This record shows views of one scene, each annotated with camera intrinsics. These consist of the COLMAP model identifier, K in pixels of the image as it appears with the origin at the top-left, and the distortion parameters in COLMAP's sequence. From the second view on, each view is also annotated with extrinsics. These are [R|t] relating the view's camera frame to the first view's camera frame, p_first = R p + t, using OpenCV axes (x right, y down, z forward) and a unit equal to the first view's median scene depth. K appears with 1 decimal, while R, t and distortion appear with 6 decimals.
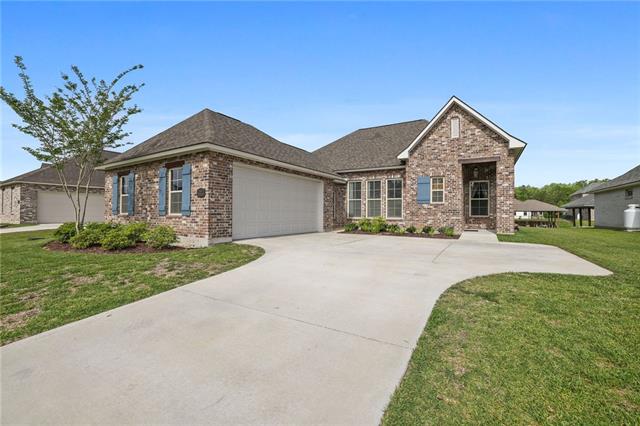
lens RADIAL K [[268.3, 0, 316.4], [0, 268.3, 214.6], [0, 0, 1]] dist [-0.015120, 0.000396]
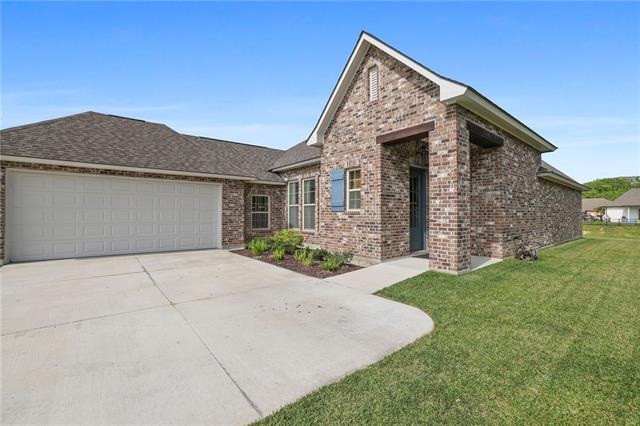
lens RADIAL K [[268.3, 0, 318.1], [0, 268.3, 210.7], [0, 0, 1]] dist [-0.015120, 0.000396]
pose [[0.932631, -0.011040, -0.360663, 0.597917], [0.003571, 0.999765, -0.021367, -0.029655], [0.360814, 0.018639, 0.932452, 0.390413]]
